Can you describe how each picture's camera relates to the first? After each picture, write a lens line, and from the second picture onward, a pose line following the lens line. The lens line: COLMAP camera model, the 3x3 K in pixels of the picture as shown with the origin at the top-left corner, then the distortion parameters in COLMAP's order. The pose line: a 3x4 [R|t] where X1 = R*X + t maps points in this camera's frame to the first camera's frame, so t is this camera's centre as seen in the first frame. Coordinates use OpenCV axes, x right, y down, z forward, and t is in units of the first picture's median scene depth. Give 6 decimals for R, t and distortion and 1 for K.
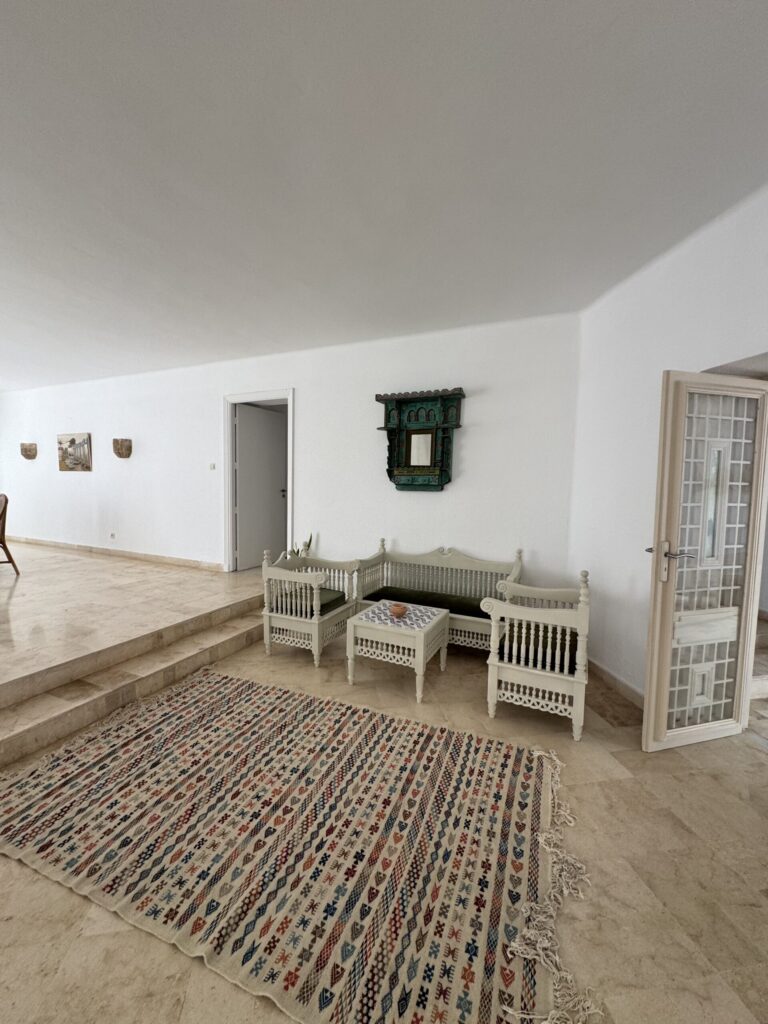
lens RADIAL K [[409.3, 0, 388.1], [0, 409.3, 512.1], [0, 0, 1]] dist [-0.003374, 0.000355]
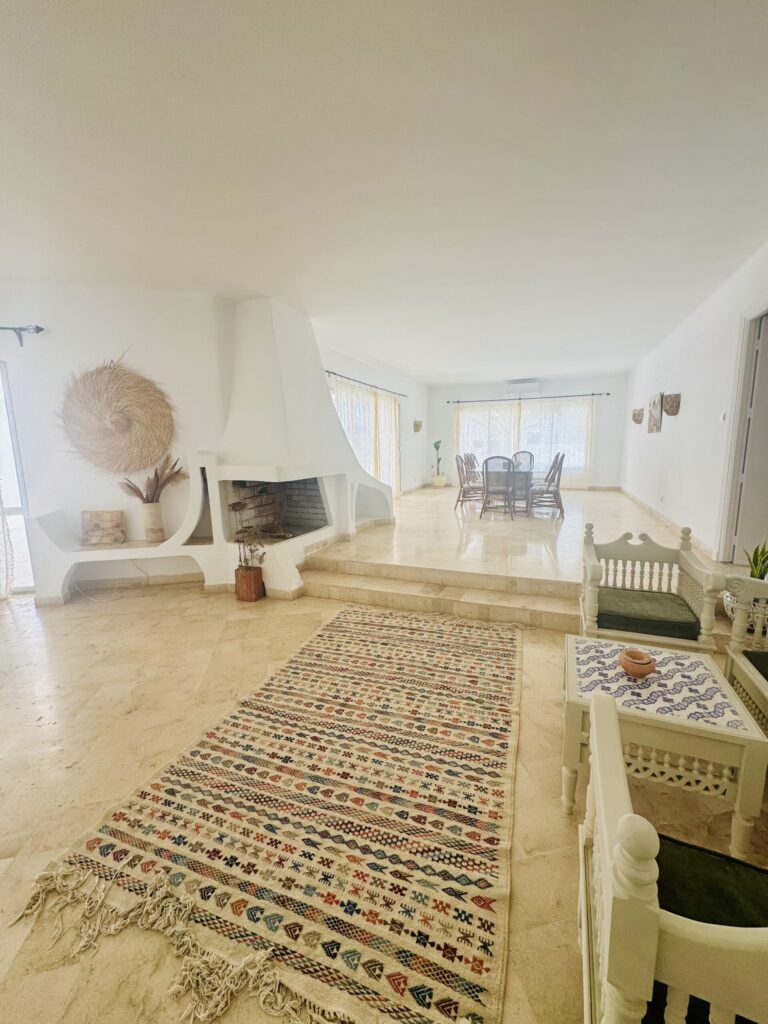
lens RADIAL K [[409.3, 0, 381.6], [0, 409.3, 510.8], [0, 0, 1]] dist [-0.003374, 0.000355]
pose [[0.029933, 0.136244, -0.990223, 0.869245], [-0.052391, 0.989519, 0.134563, -0.032166], [0.998178, 0.047851, 0.036757, 1.035287]]
